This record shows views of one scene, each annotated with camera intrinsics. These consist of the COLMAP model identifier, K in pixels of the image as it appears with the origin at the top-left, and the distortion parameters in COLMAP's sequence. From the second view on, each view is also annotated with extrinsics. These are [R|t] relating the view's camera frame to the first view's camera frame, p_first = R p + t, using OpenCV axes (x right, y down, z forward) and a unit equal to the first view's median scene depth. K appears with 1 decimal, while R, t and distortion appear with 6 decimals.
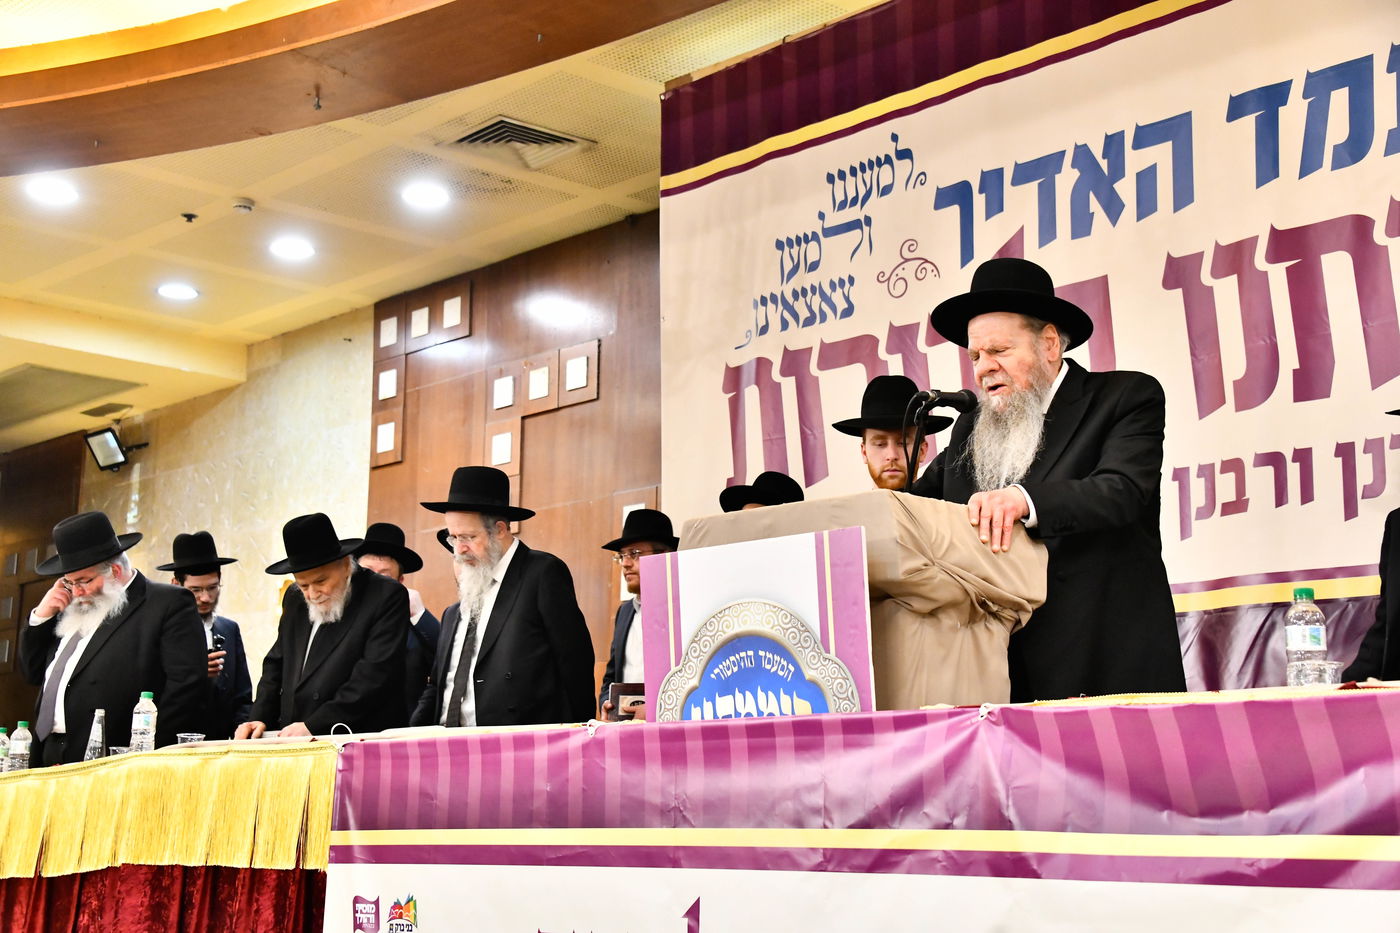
lens RADIAL K [[2174.4, 0, 656.4], [0, 2174.4, 450.1], [0, 0, 1]] dist [0.042907, 1.693447]
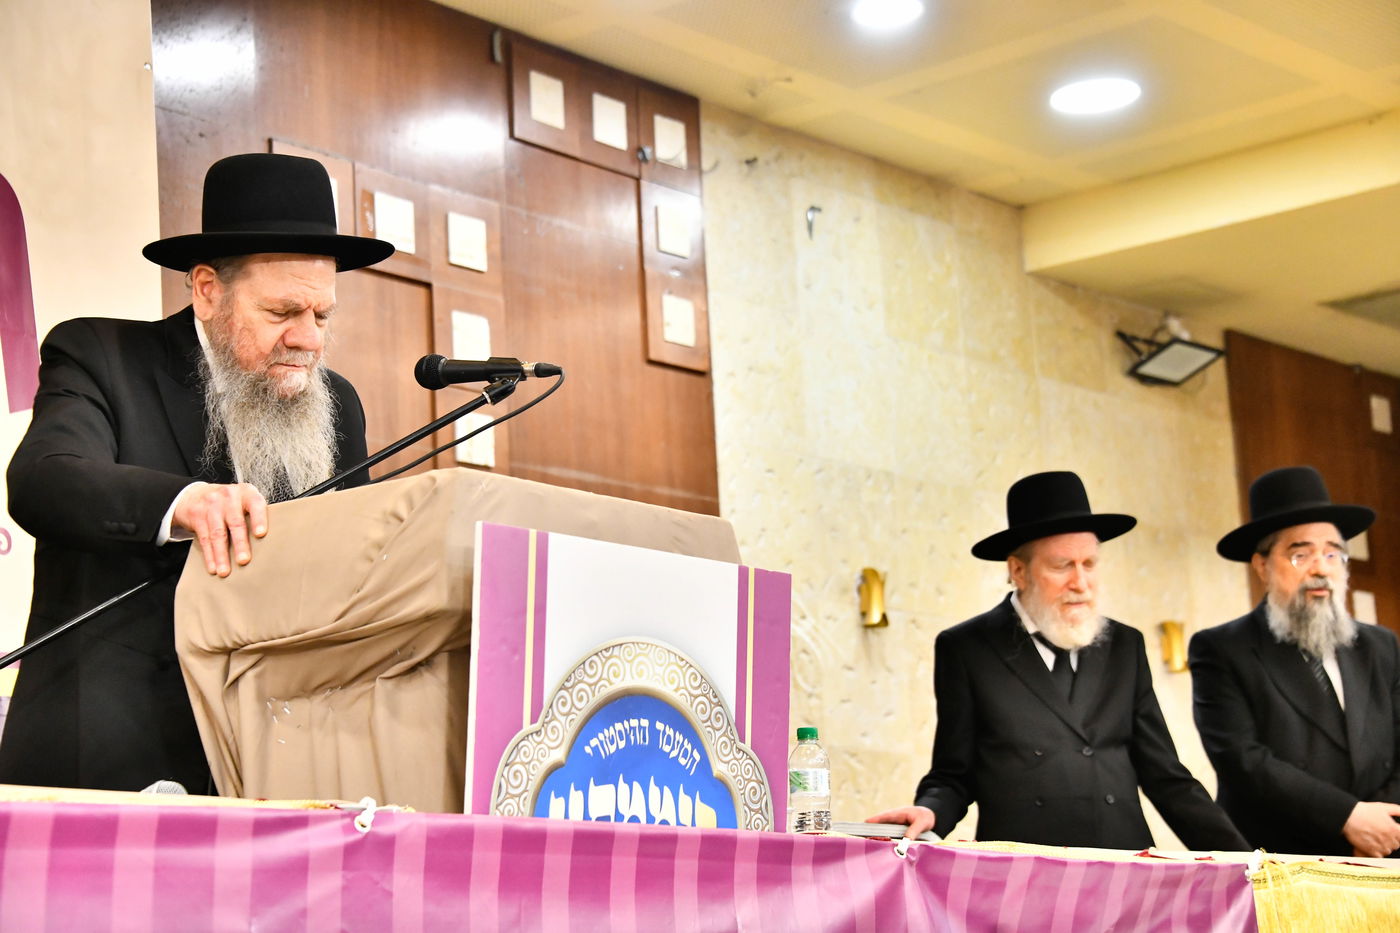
lens RADIAL K [[2943.4, 0, 741.6], [0, 2943.4, 467.9], [0, 0, 1]] dist [0.529611, 0.050415]
pose [[-0.185923, 0.179326, 0.966062, -0.540595], [-0.152235, 0.966074, -0.208626, 0.131211], [-0.970699, -0.185857, -0.152315, 0.741527]]
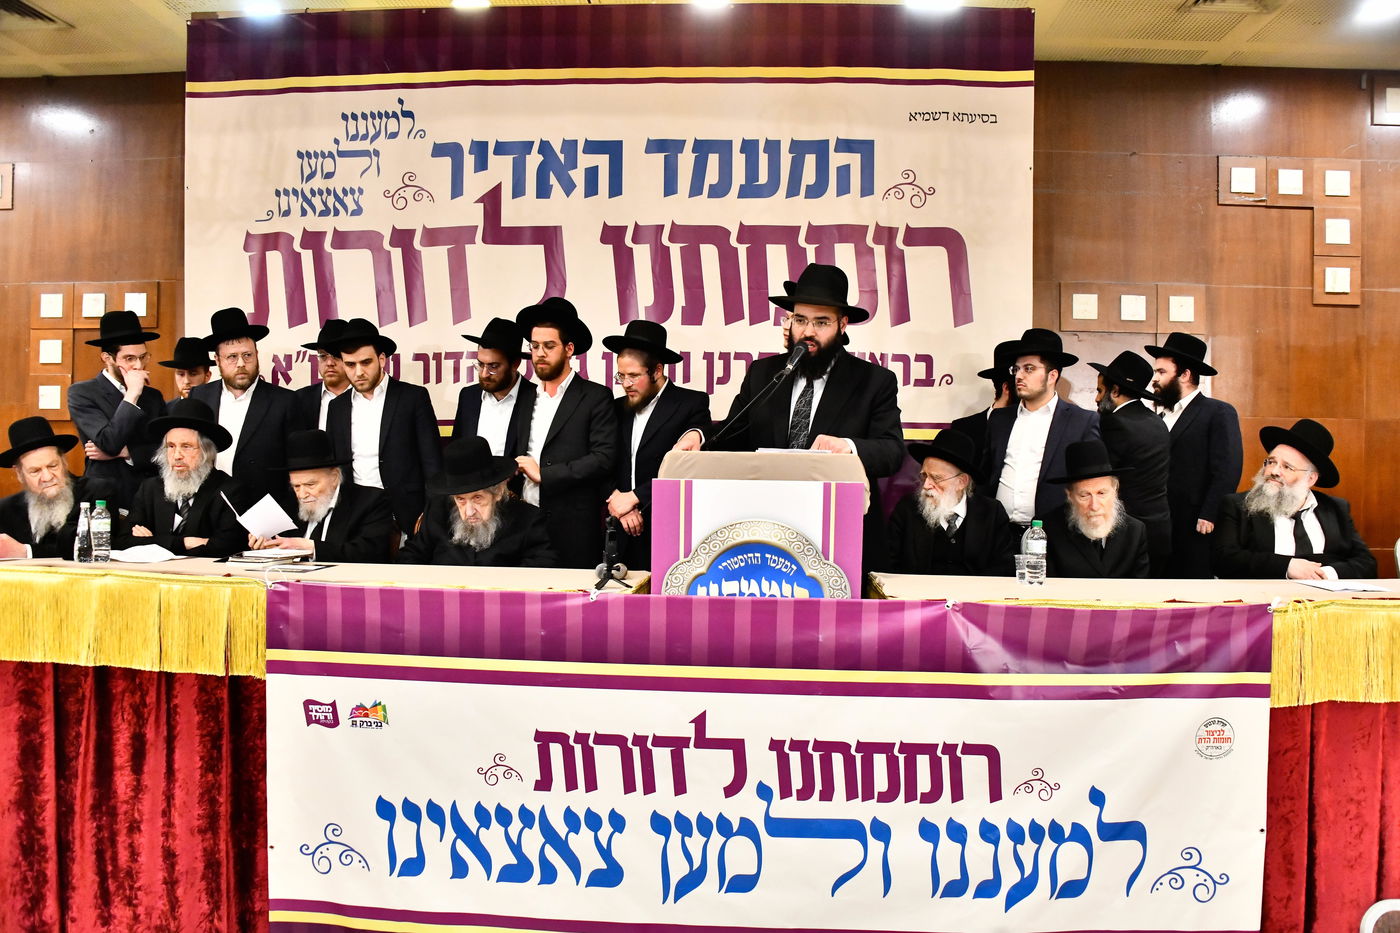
lens RADIAL K [[1102.0, 0, 704.5], [0, 1102.0, 490.5], [0, 0, 1]] dist [-0.144768, 0.070873]
pose [[0.690000, -0.033610, 0.723029, -0.350723], [-0.142620, 0.973024, 0.181336, -0.054558], [-0.709619, -0.228241, 0.666593, 0.351553]]
